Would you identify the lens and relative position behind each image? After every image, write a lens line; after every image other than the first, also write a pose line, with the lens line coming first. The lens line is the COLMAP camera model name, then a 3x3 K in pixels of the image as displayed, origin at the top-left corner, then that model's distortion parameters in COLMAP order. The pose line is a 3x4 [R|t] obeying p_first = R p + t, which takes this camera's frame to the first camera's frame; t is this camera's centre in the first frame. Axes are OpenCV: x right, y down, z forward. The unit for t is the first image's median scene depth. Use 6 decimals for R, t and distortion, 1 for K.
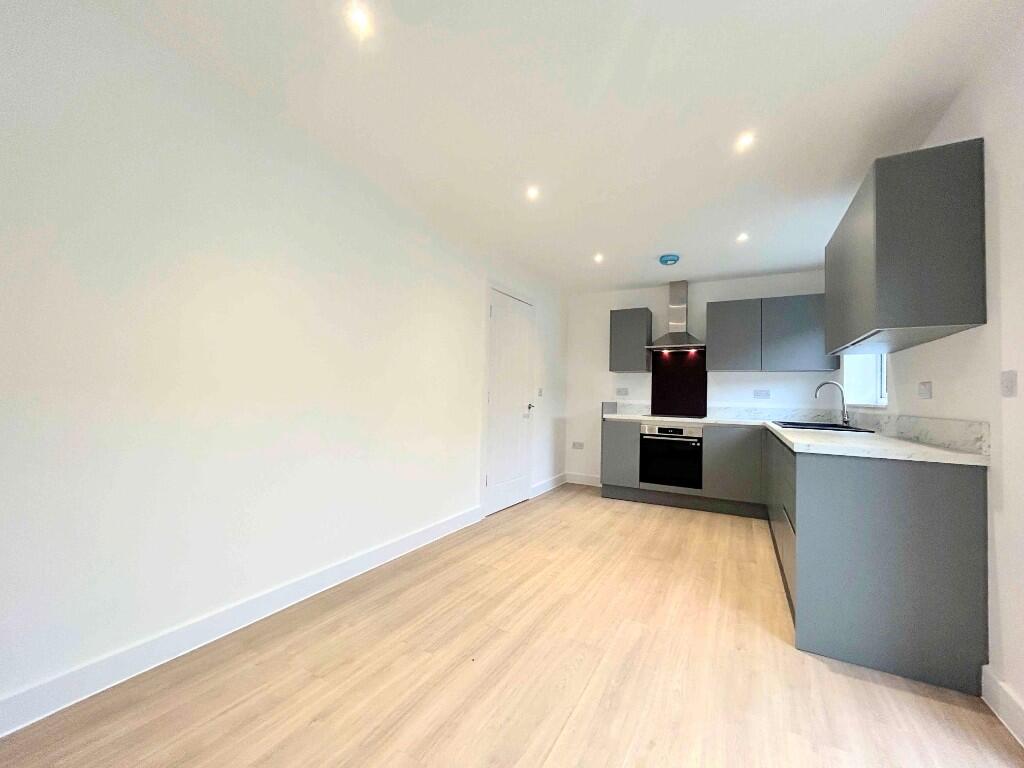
lens RADIAL K [[412.5, 0, 509.6], [0, 412.5, 383.0], [0, 0, 1]] dist [0.002626, 0.000280]
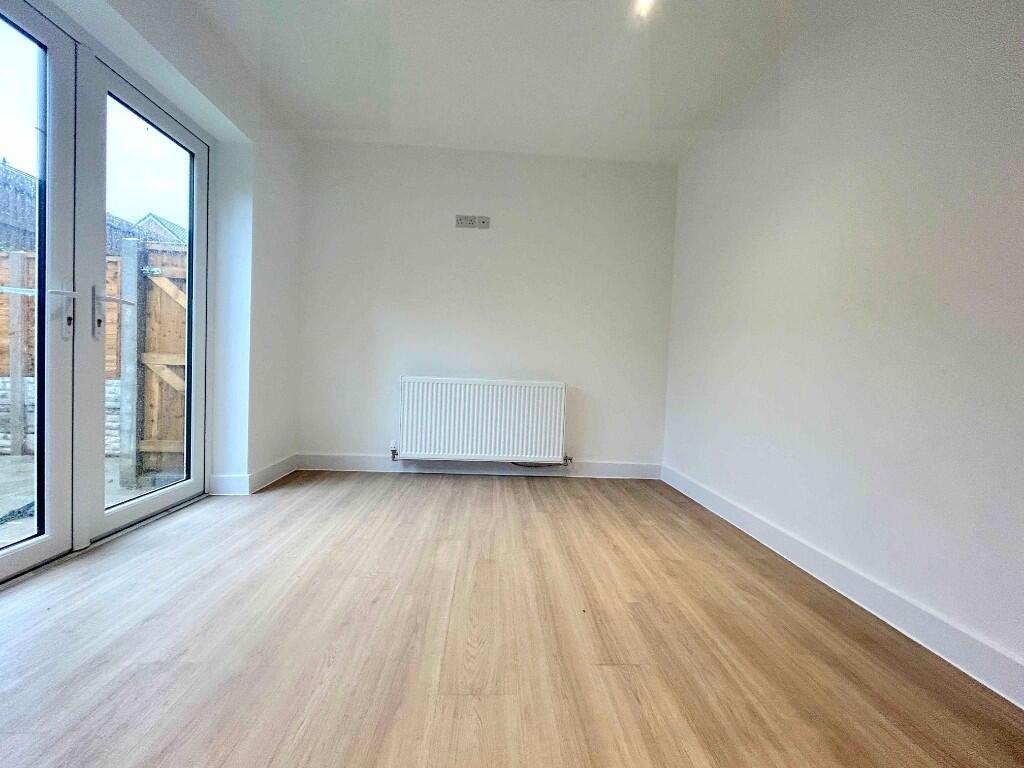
lens RADIAL K [[412.5, 0, 509.6], [0, 412.5, 383.0], [0, 0, 1]] dist [0.002626, 0.000280]
pose [[-0.842521, -0.039258, -0.537231, 0.420366], [-0.041800, 0.999098, -0.007454, 0.191036], [0.537040, 0.016176, -0.843402, 1.354640]]
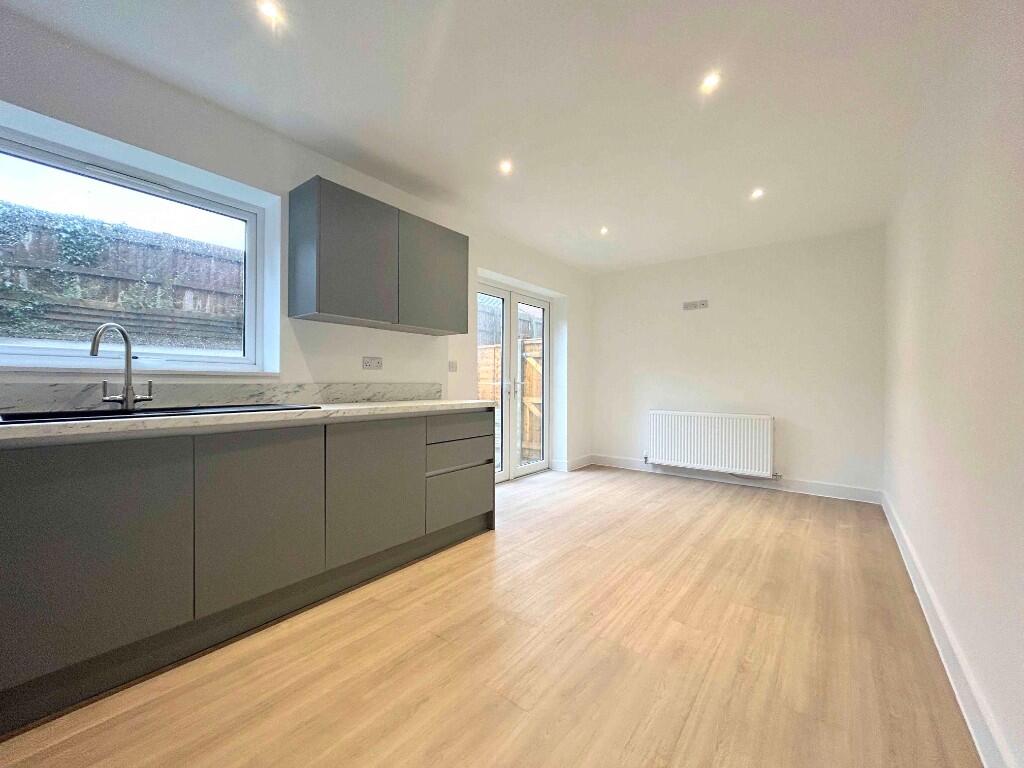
lens RADIAL K [[412.5, 0, 509.6], [0, 412.5, 383.0], [0, 0, 1]] dist [0.002626, 0.000280]
pose [[-0.986743, -0.029212, 0.159639, 0.363994], [-0.034334, 0.998977, -0.029419, 0.111416], [-0.158617, -0.034510, -0.986737, 2.359936]]
